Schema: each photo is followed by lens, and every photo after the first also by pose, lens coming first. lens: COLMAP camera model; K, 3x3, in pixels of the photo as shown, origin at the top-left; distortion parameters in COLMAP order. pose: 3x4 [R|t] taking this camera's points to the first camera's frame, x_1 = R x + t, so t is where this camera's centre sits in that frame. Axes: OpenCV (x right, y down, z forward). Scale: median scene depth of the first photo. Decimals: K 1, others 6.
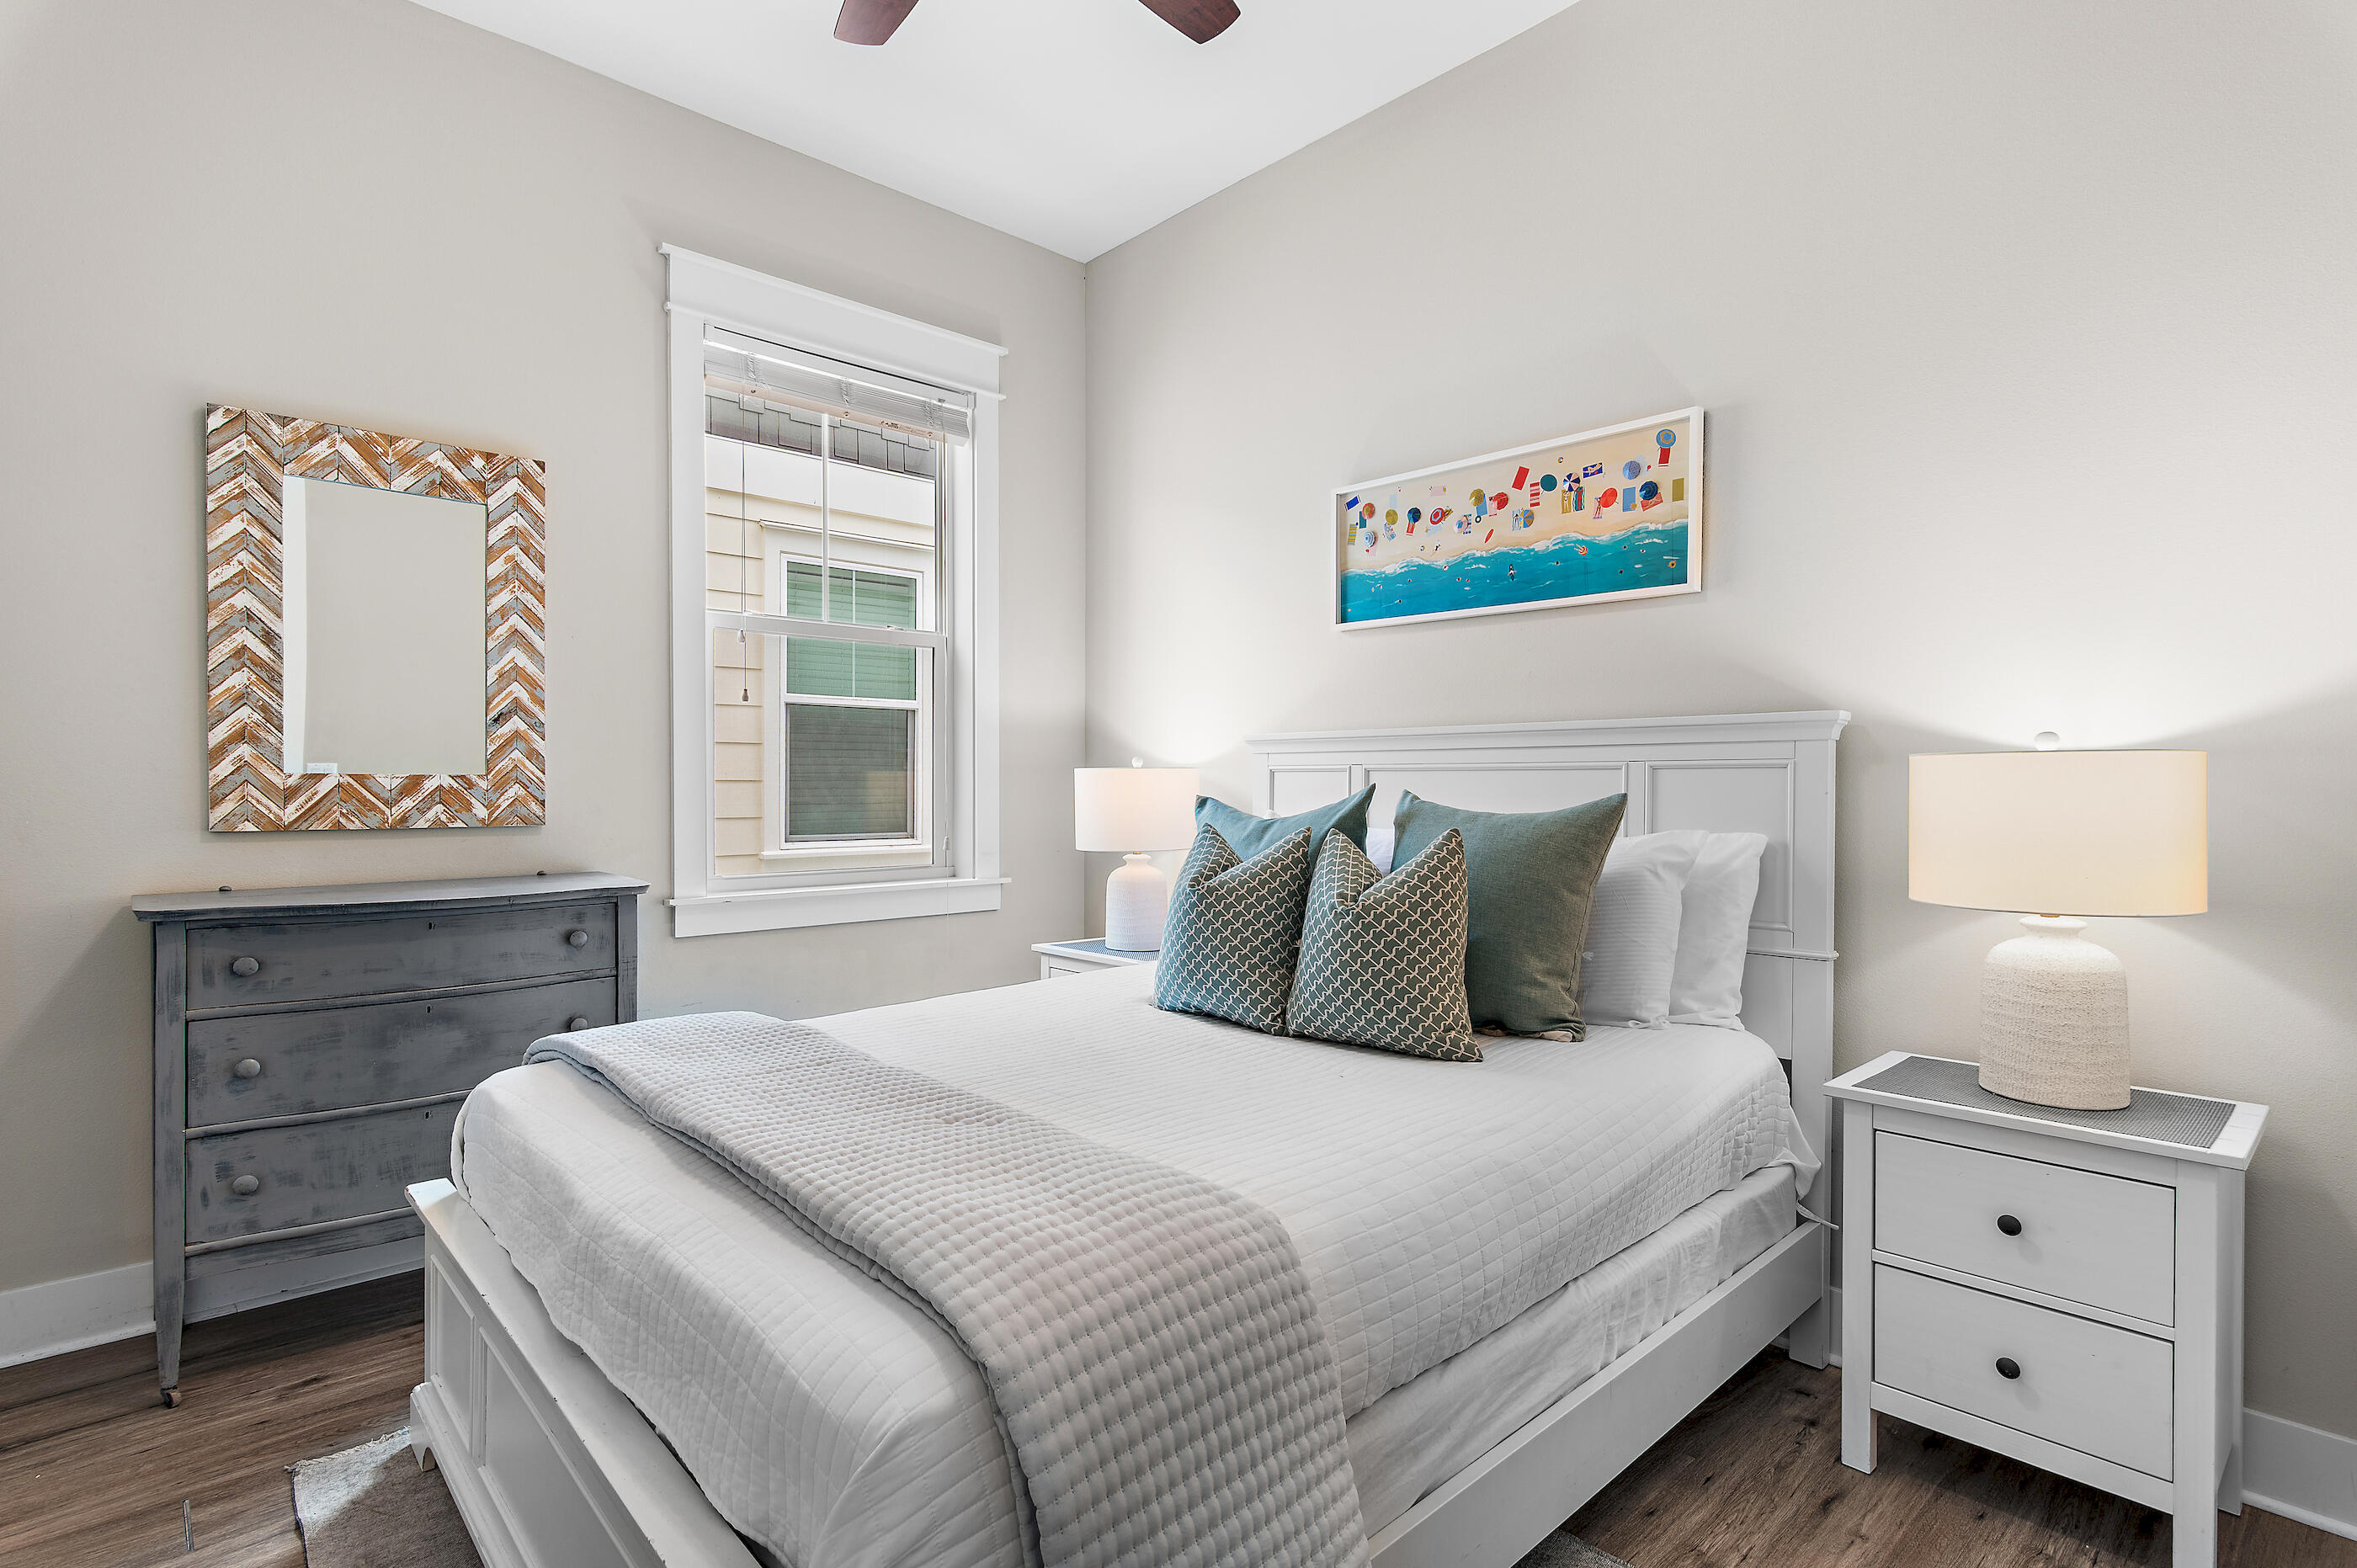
lens RADIAL K [[1164.4, 0, 1180.9], [0, 1164.4, 770.2], [0, 0, 1]] dist [0.005250, 0.000840]
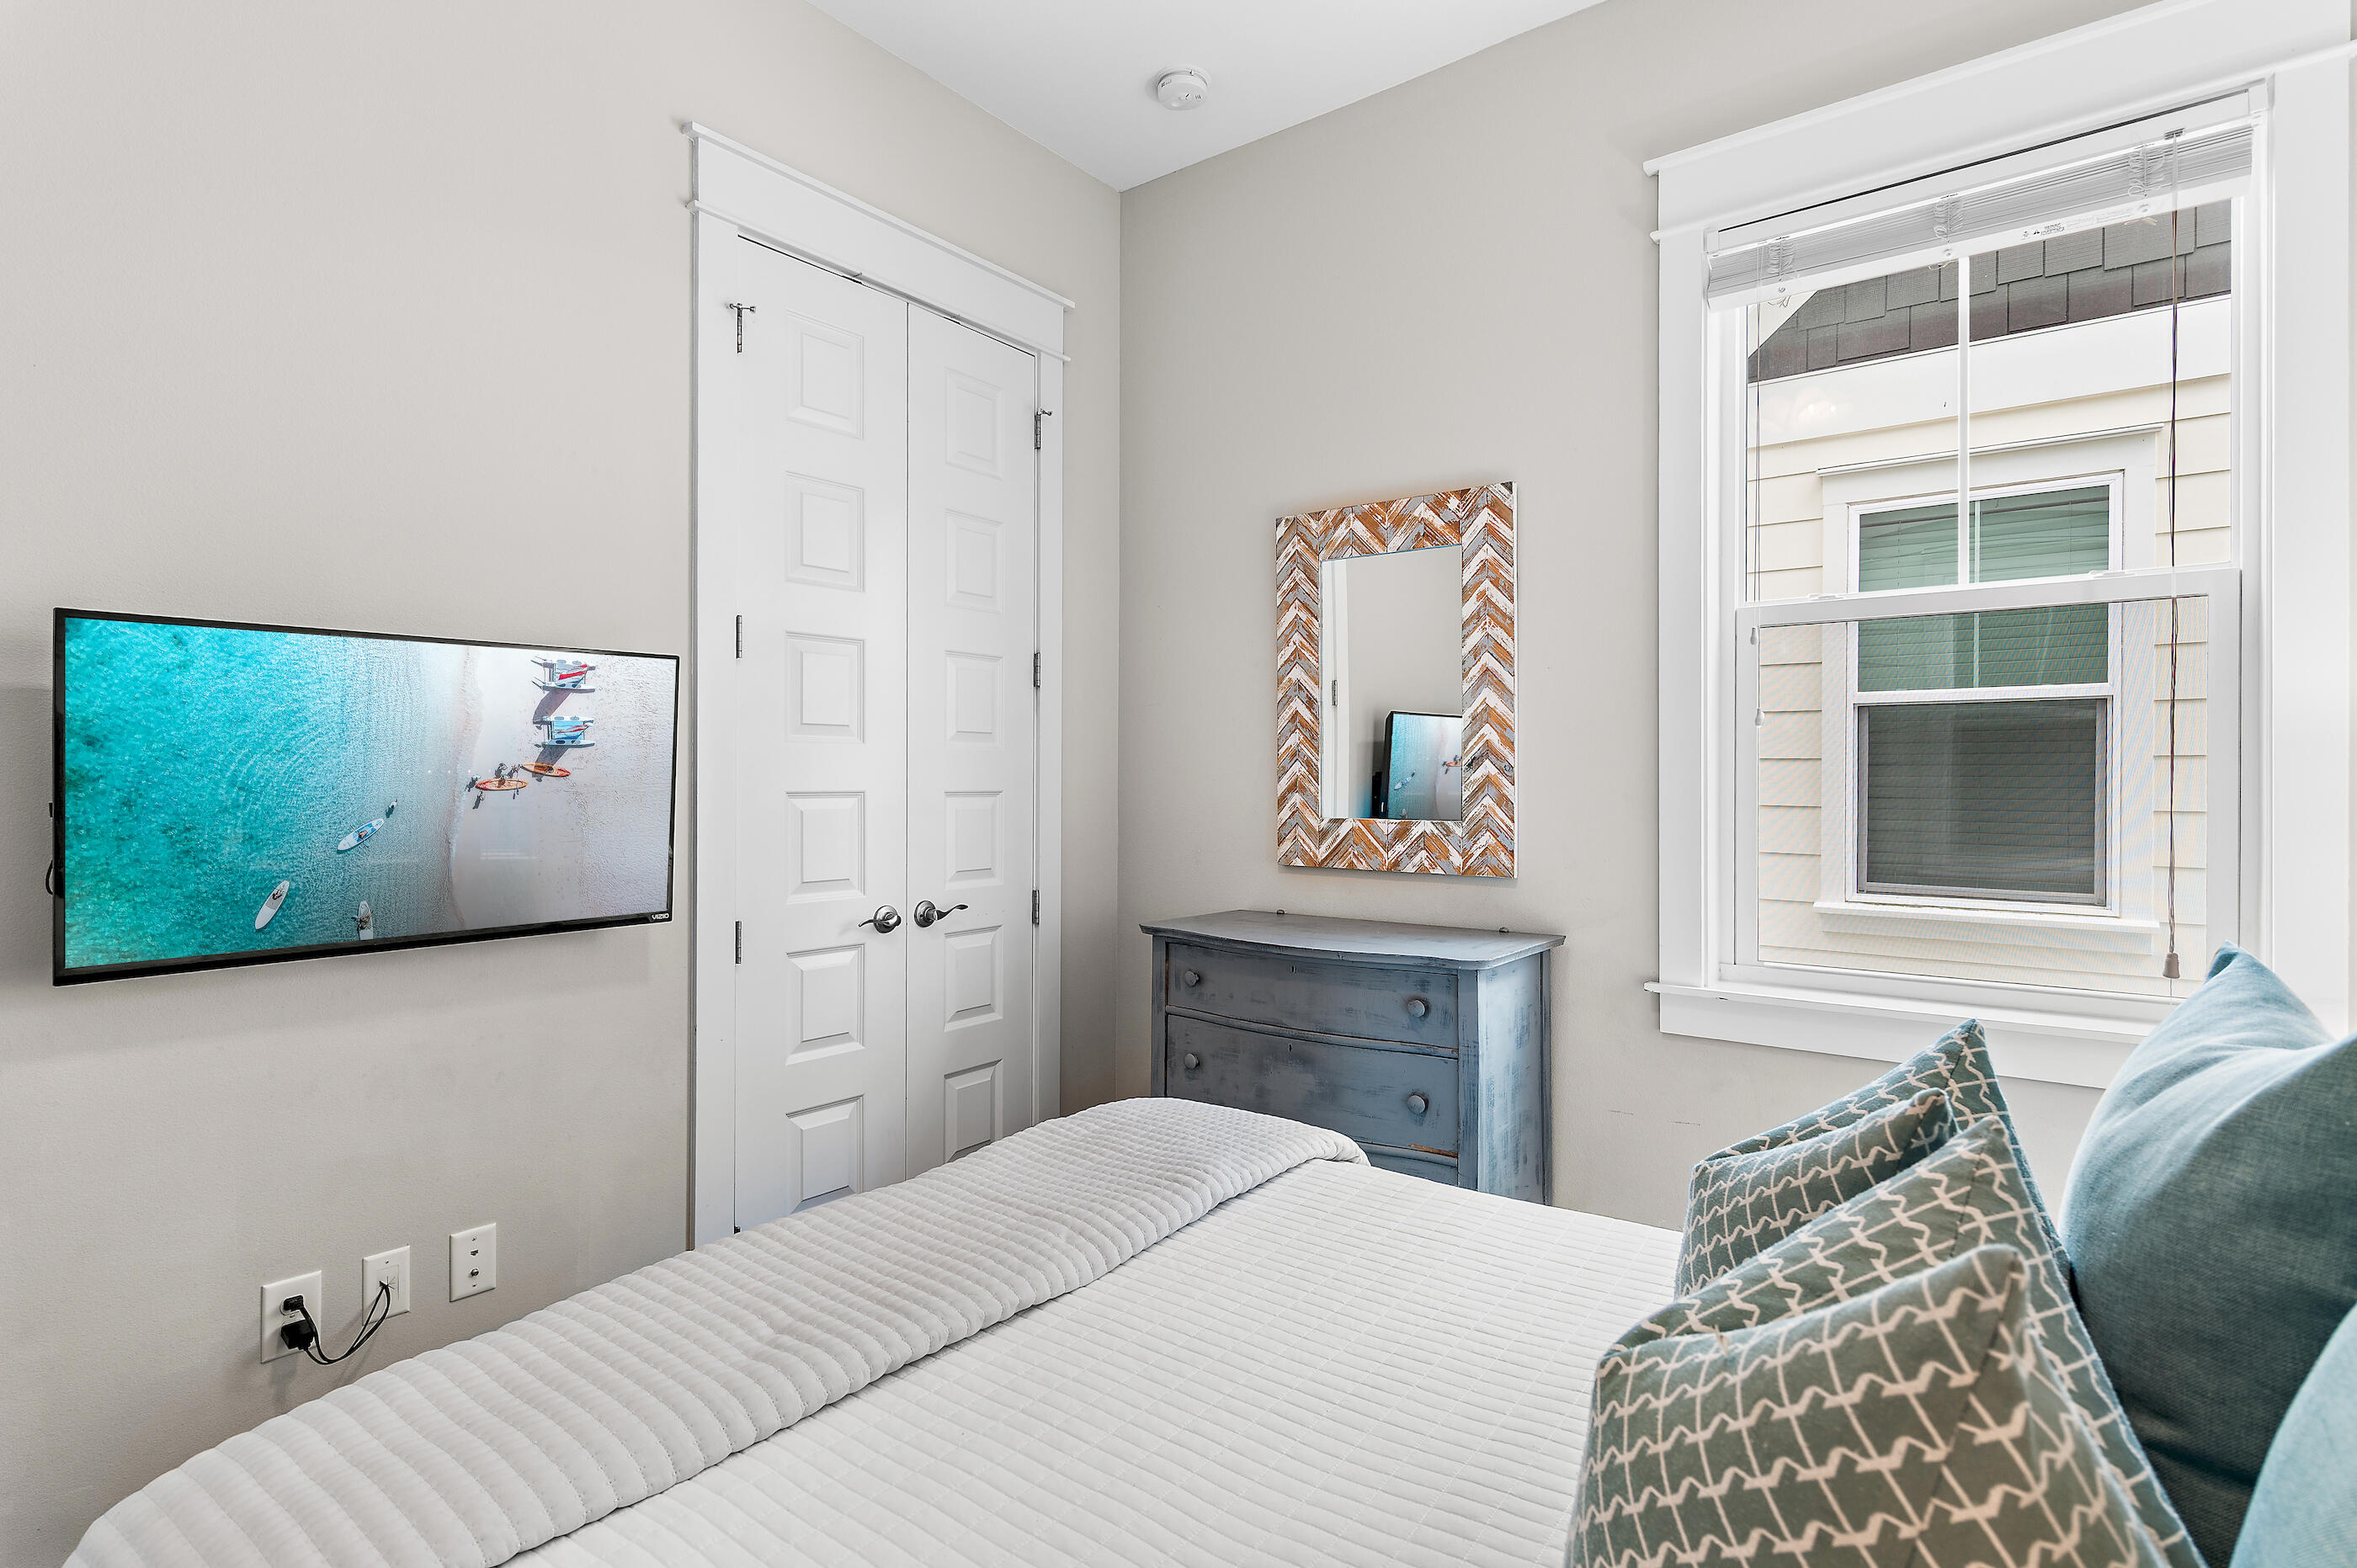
lens RADIAL K [[1164.4, 0, 1180.9], [0, 1164.4, 770.2], [0, 0, 1]] dist [0.005250, 0.000840]
pose [[0.167294, -0.009832, -0.985858, 0.336820], [0.007839, 0.999932, -0.008642, -0.033962], [0.985876, -0.006283, 0.167360, 0.635114]]
